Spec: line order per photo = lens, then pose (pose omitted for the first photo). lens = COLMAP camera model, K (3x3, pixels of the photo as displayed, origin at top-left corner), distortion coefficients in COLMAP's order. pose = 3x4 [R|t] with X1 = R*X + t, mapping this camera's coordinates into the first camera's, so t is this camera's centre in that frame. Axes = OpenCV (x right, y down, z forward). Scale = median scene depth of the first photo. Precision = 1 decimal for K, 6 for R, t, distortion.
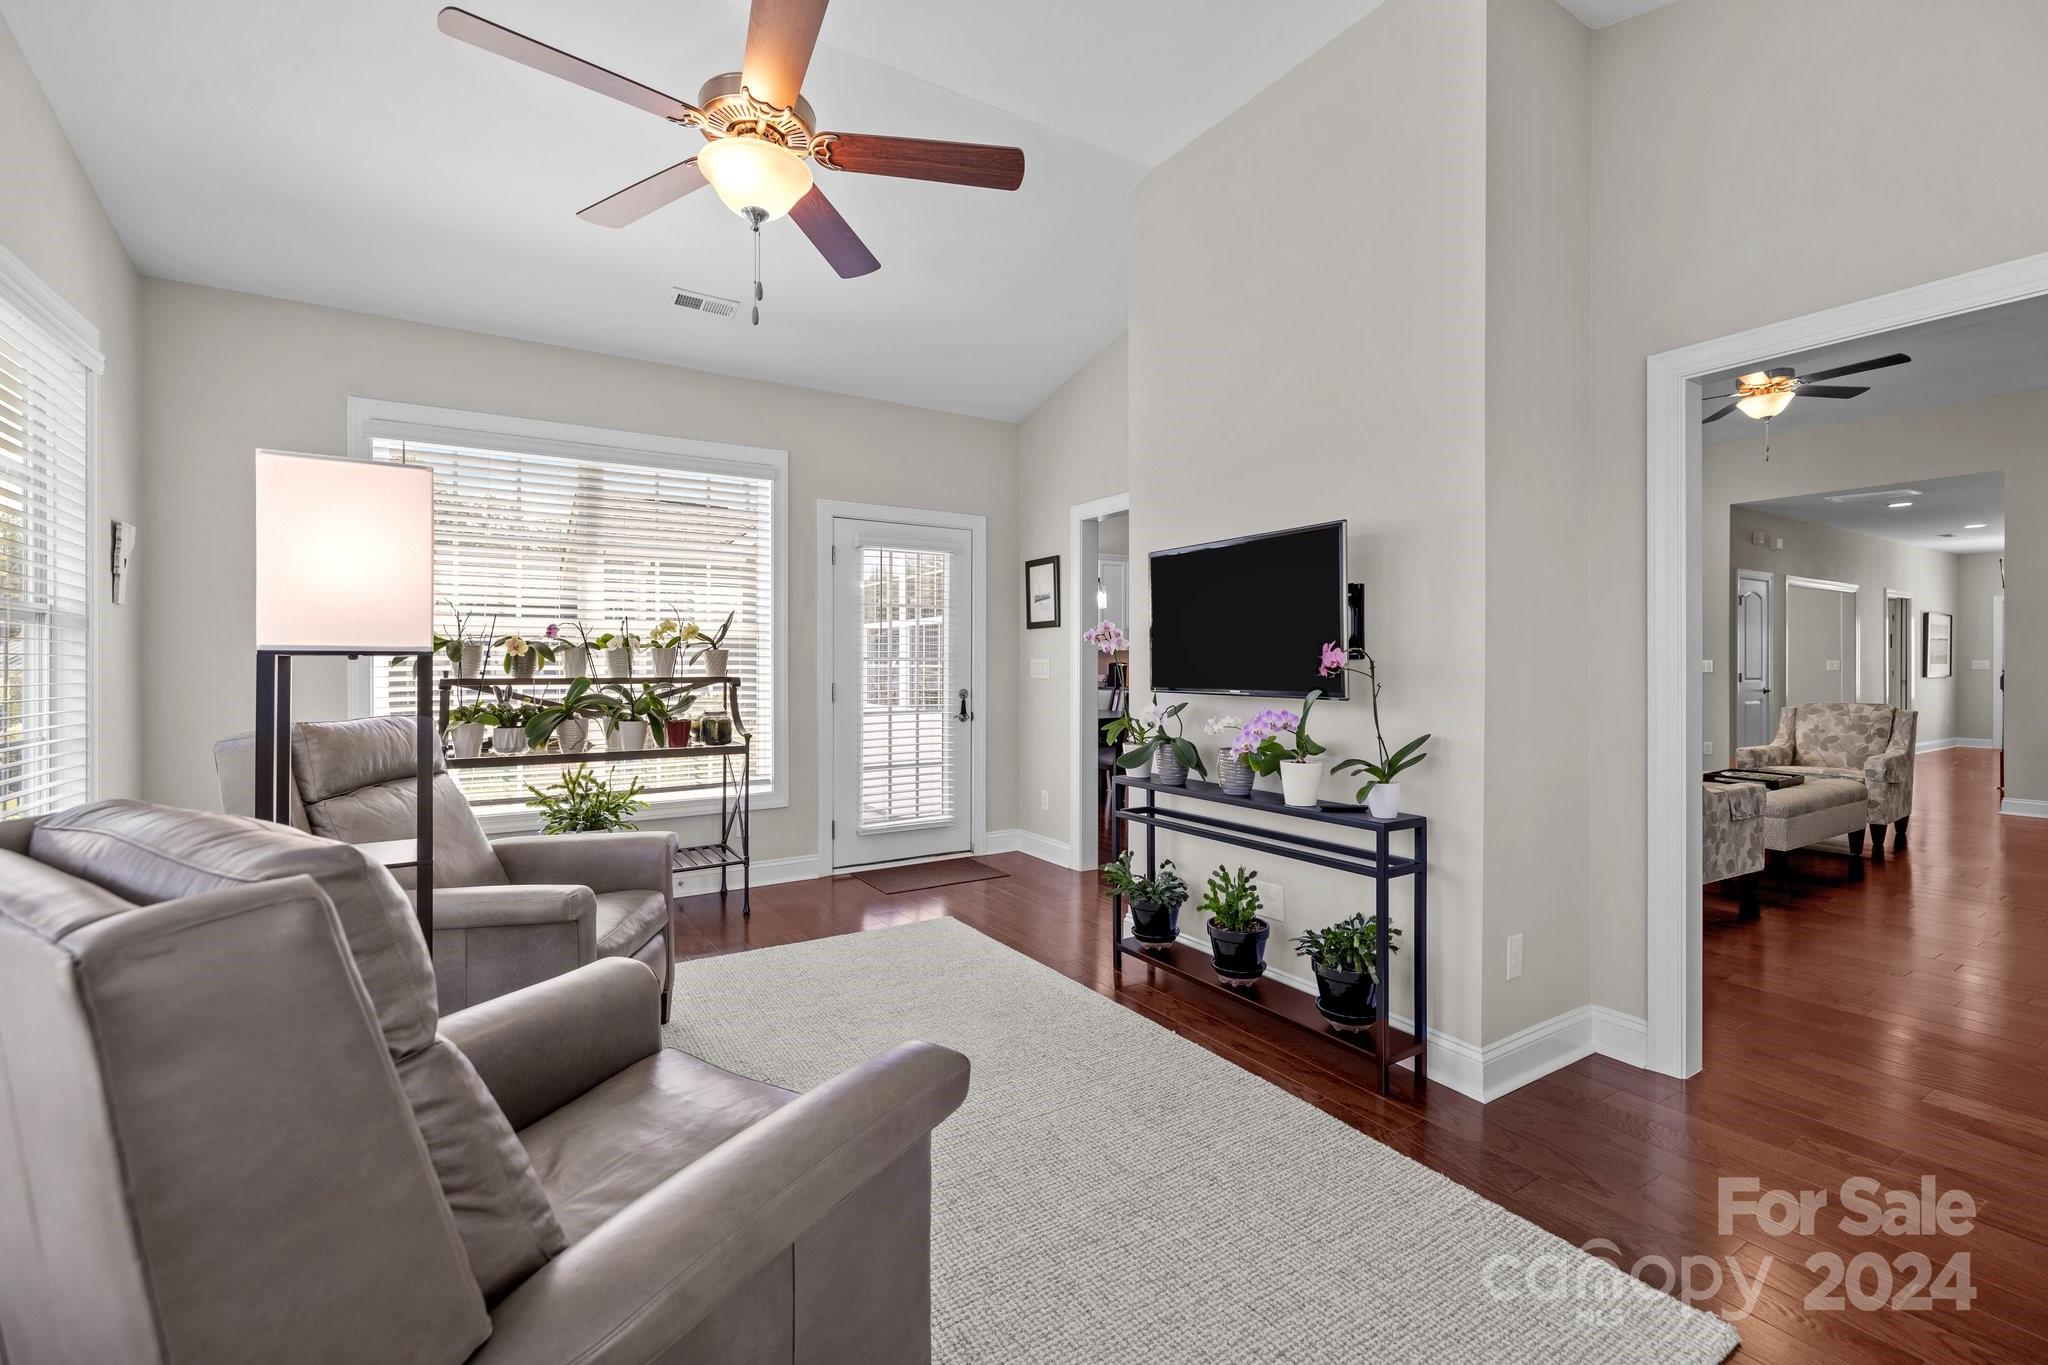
lens RADIAL K [[860.2, 0, 1026.6], [0, 860.2, 666.1], [0, 0, 1]] dist [-0.002567, -0.000113]
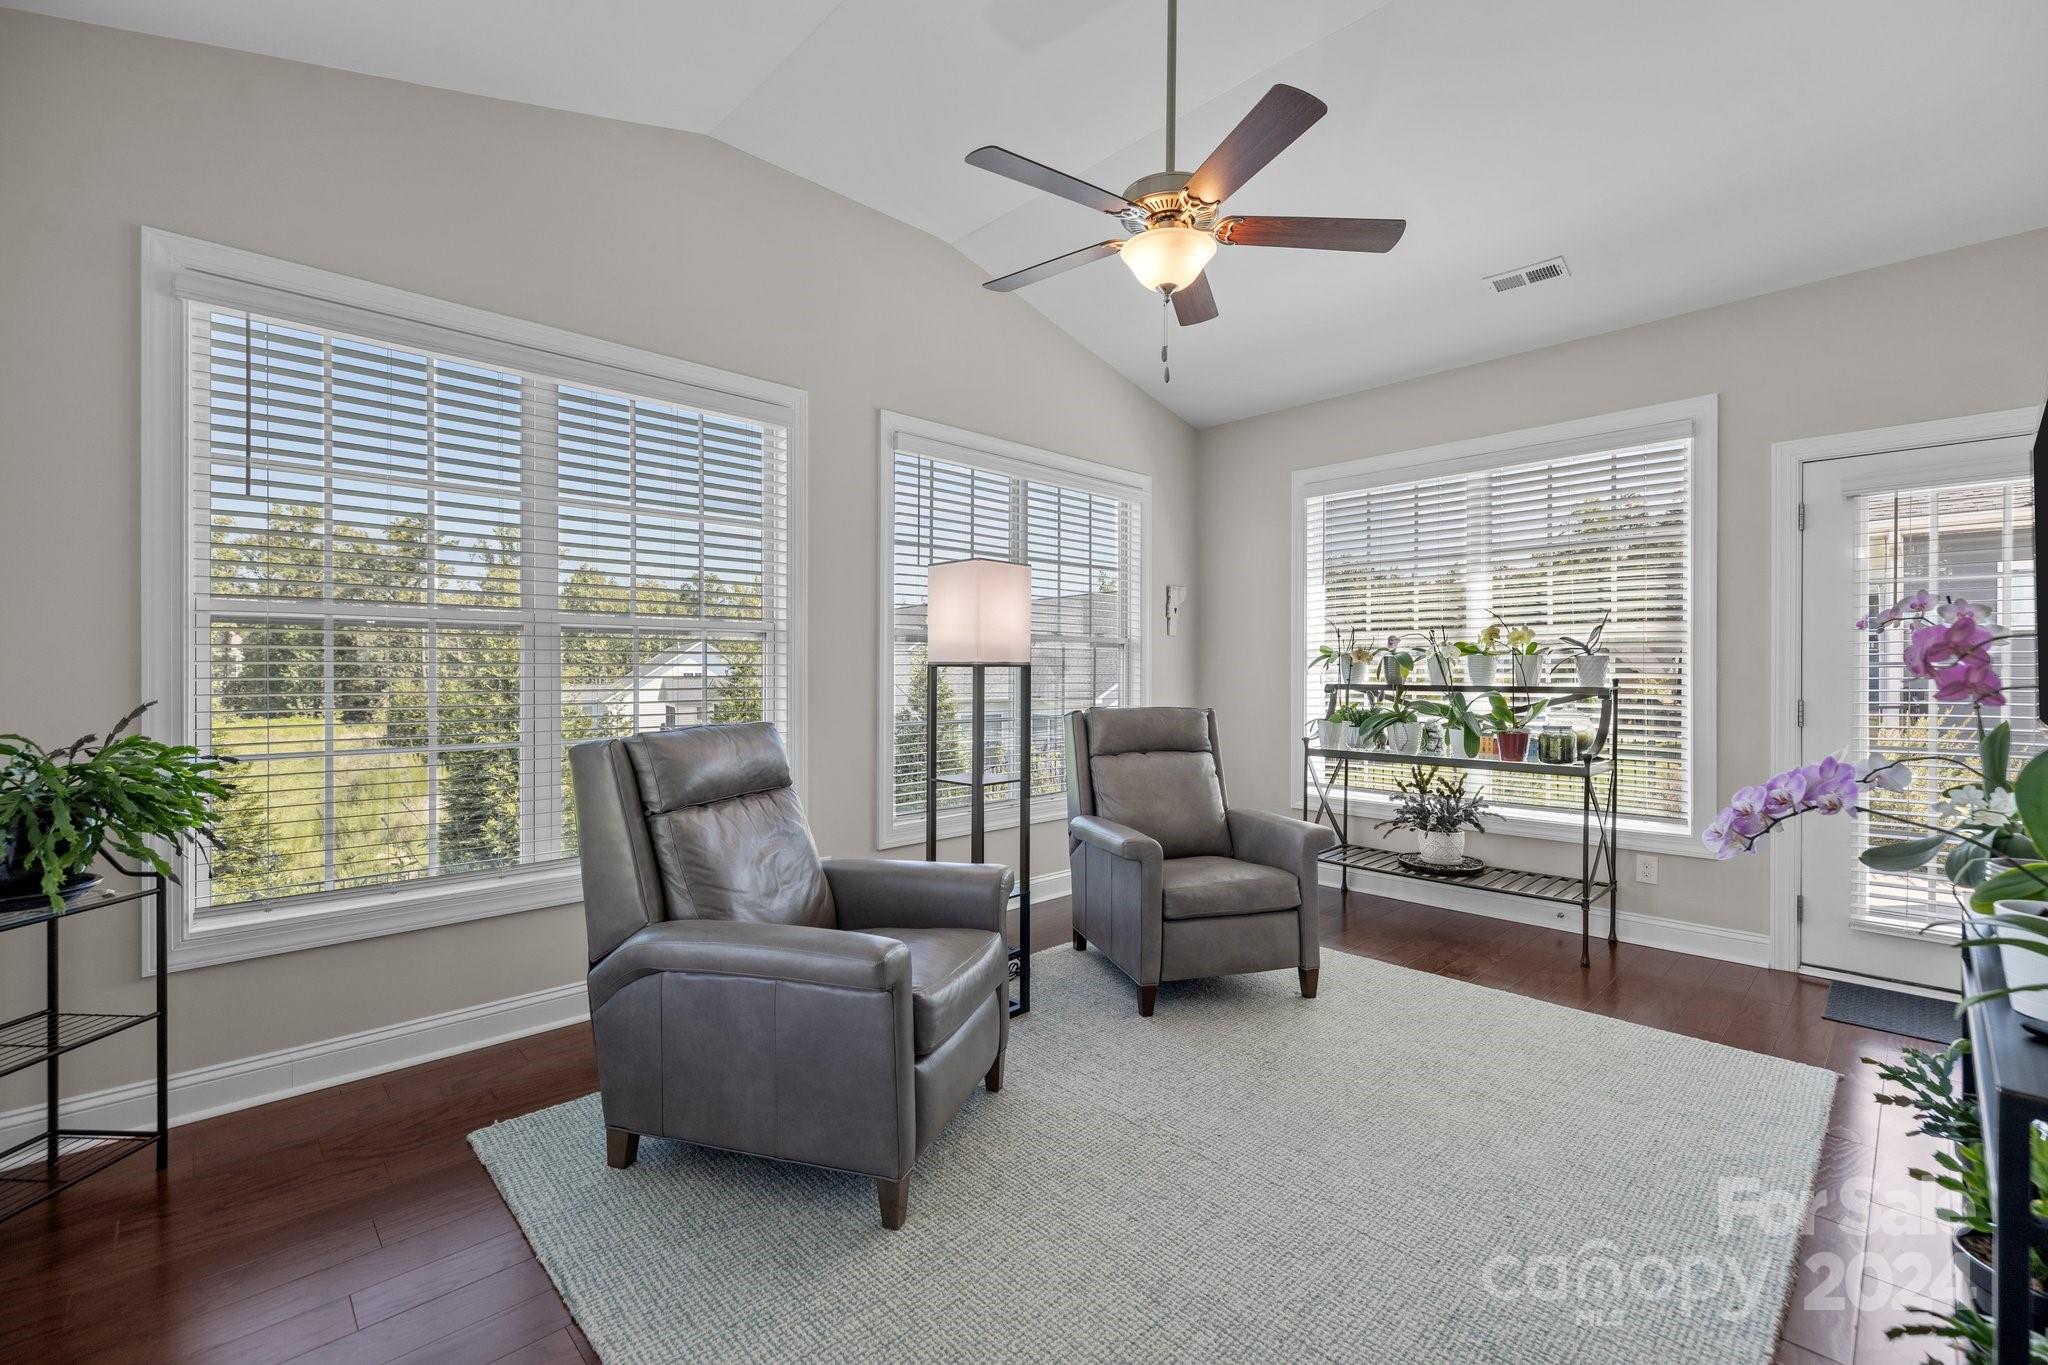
lens RADIAL K [[860.2, 0, 1021.5], [0, 860.2, 678.8], [0, 0, 1]] dist [-0.002567, -0.000113]
pose [[0.212009, 0.009822, -0.977218, 0.386445], [-0.004548, 0.999949, 0.009063, -0.000969], [0.977257, 0.002523, 0.212042, 0.273014]]
